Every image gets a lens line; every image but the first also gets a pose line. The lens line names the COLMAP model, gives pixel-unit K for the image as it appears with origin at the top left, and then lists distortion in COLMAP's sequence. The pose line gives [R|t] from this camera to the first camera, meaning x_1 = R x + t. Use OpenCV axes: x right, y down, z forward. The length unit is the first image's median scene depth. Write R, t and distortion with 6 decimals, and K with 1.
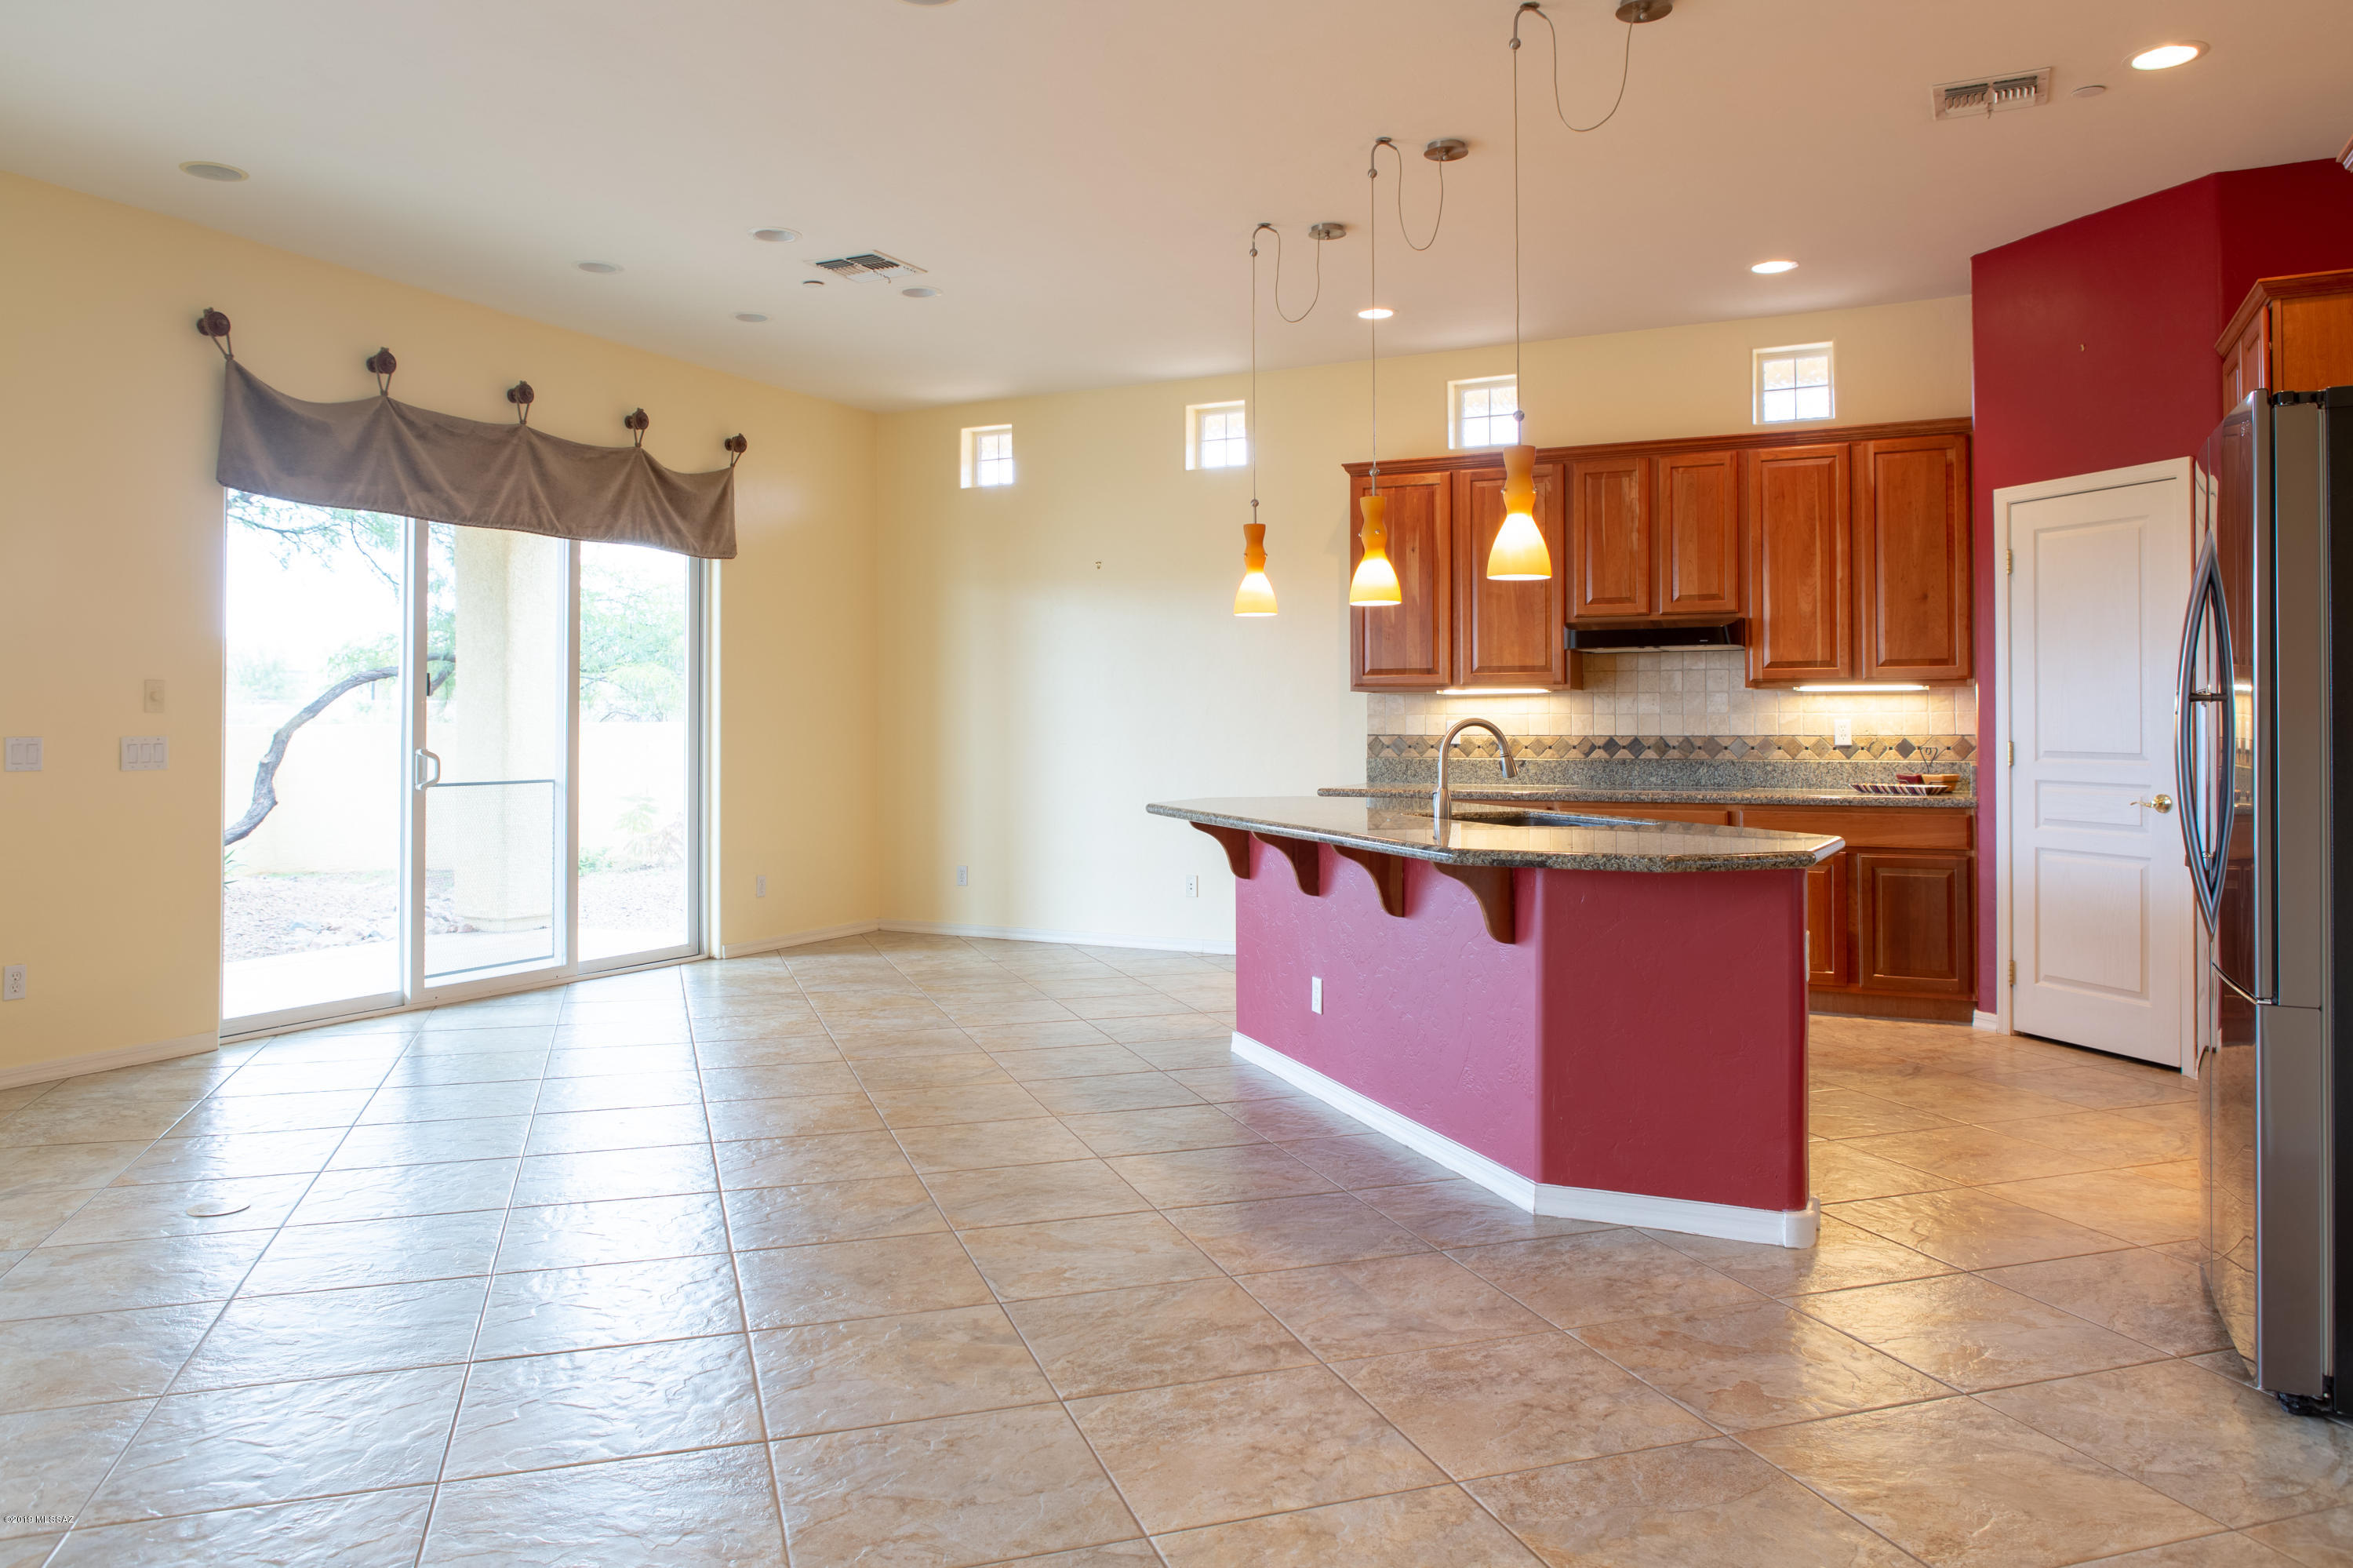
lens RADIAL K [[1650.3, 0, 1181.4], [0, 1650.3, 700.2], [0, 0, 1]] dist [-0.004351, 0.000070]
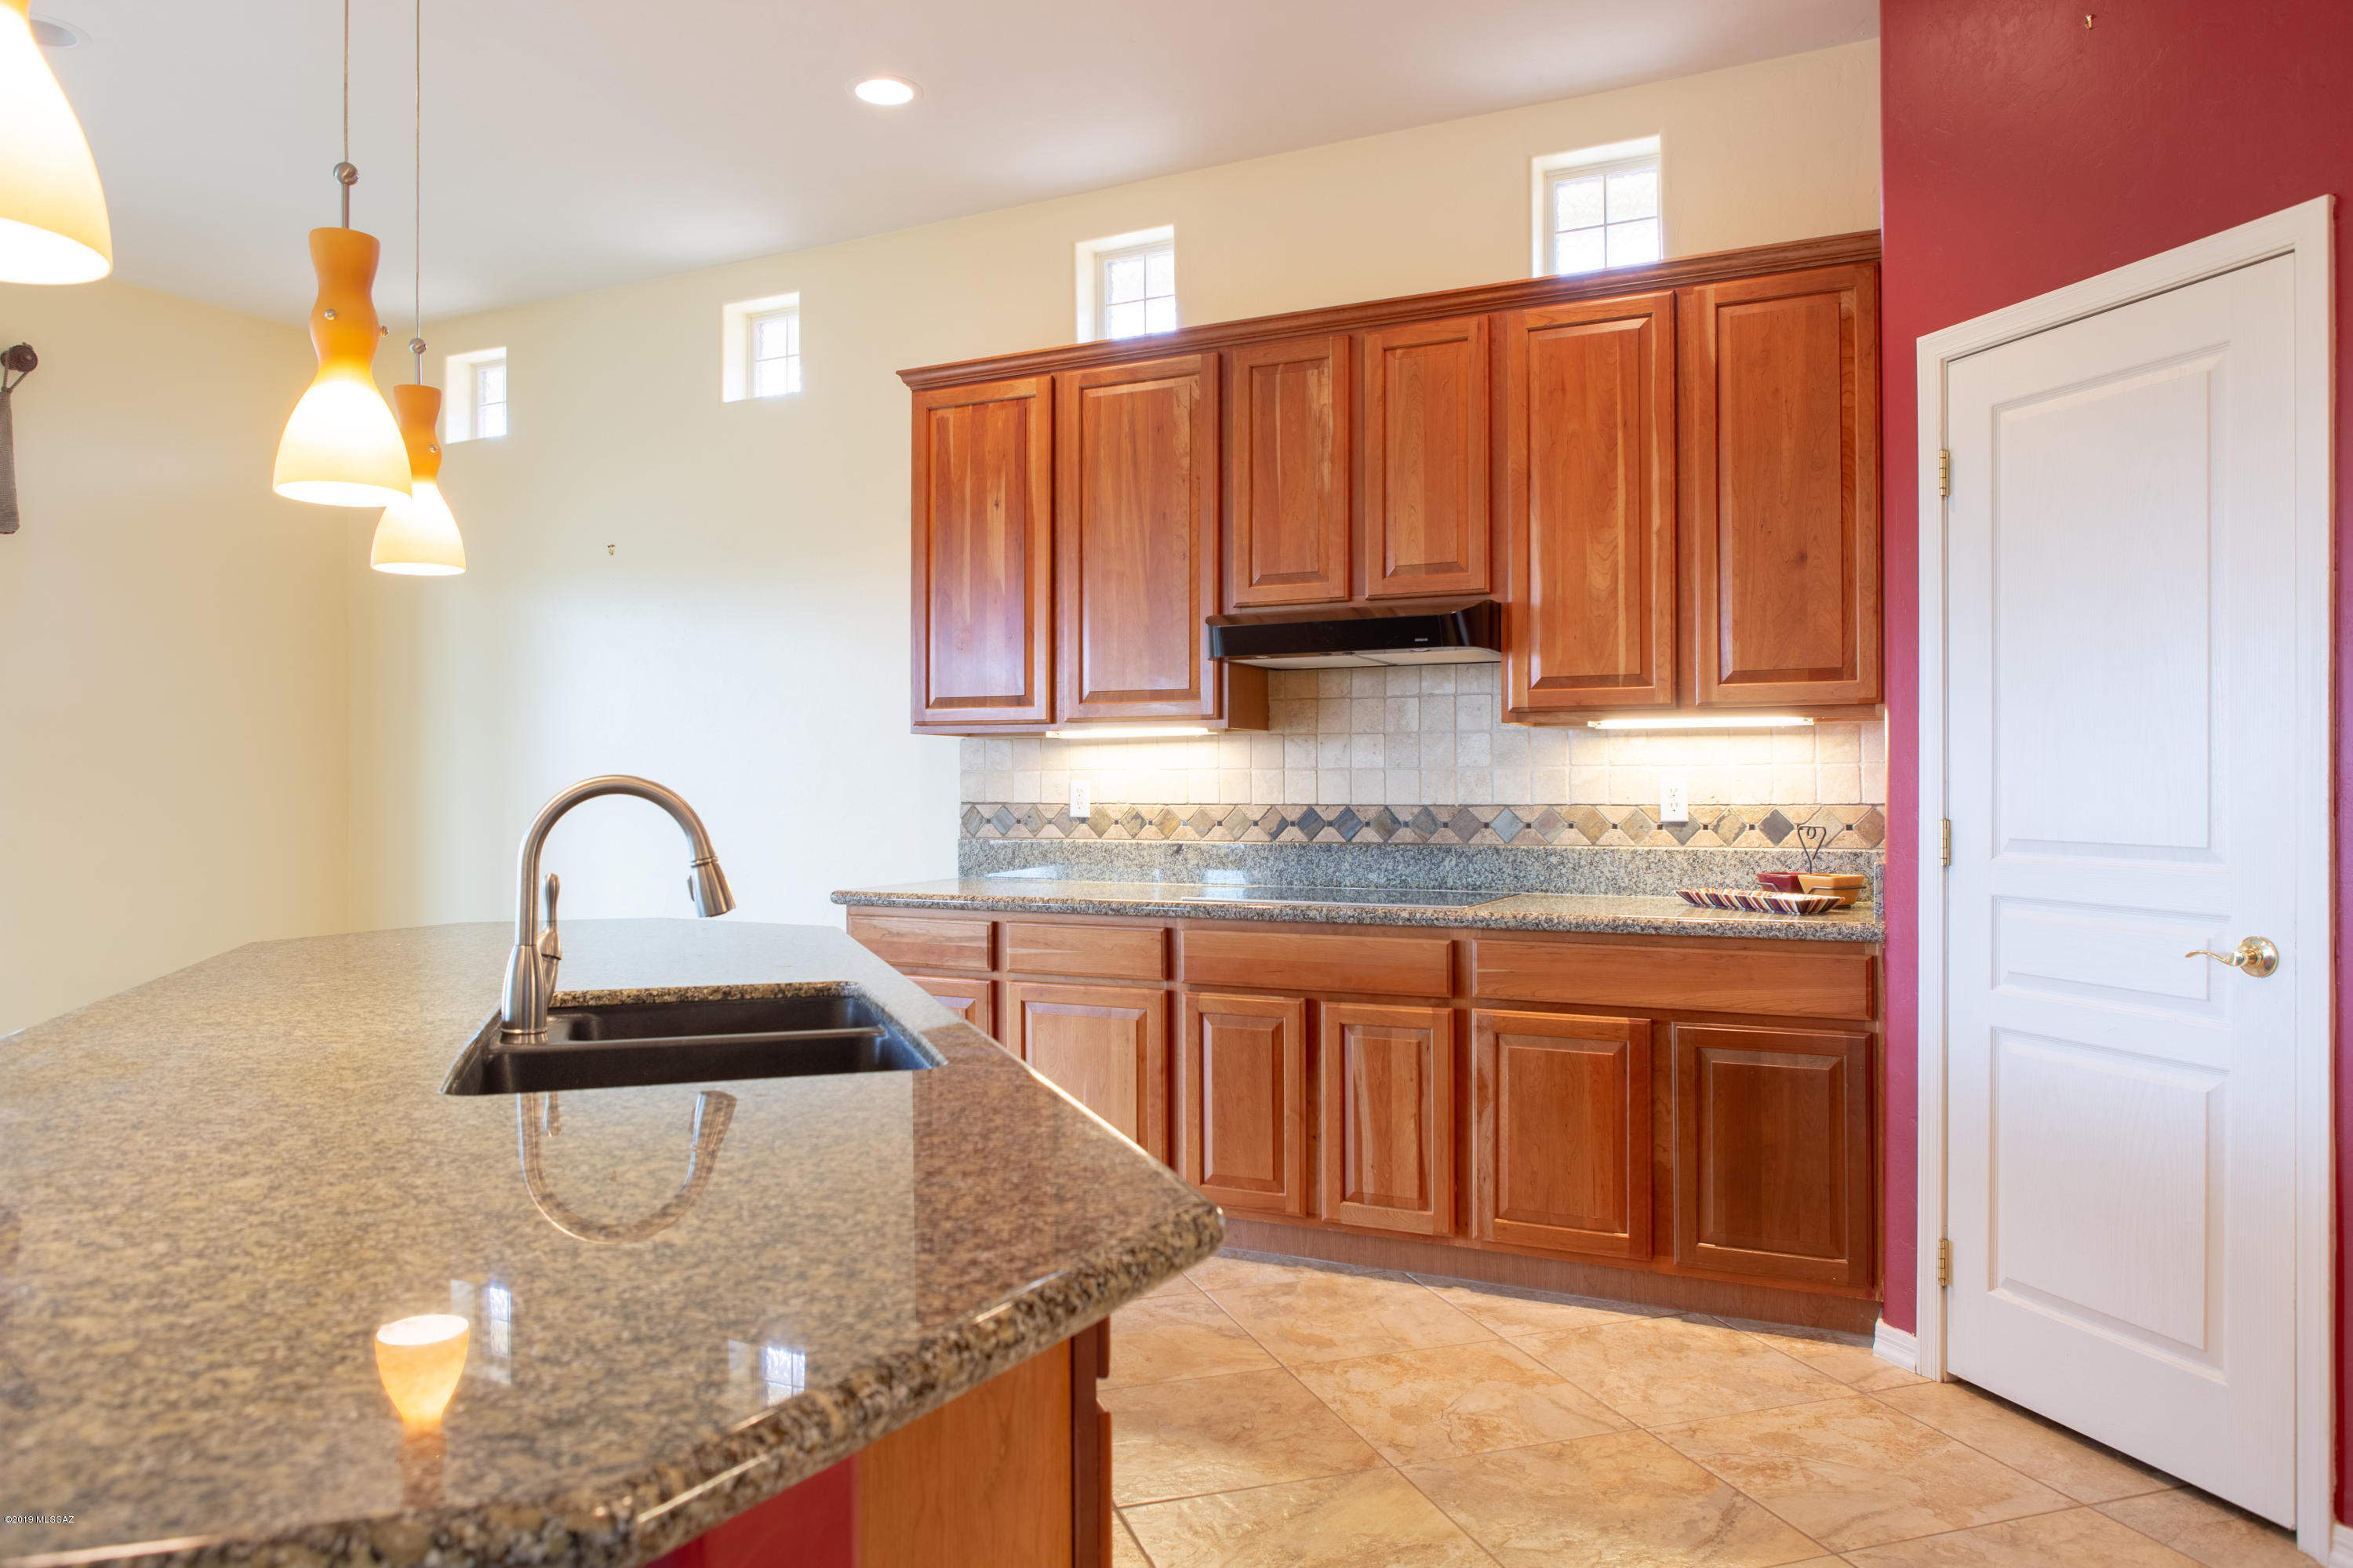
lens RADIAL K [[1613.5, 0, 1176.5], [0, 1613.5, 784.0], [0, 0, 1]] dist [-0.018691, -0.000345]
pose [[0.999930, -0.001208, -0.011782, 0.237101], [0.001382, 0.999890, 0.014784, 0.005405], [0.011763, -0.014799, 0.999821, 0.436571]]
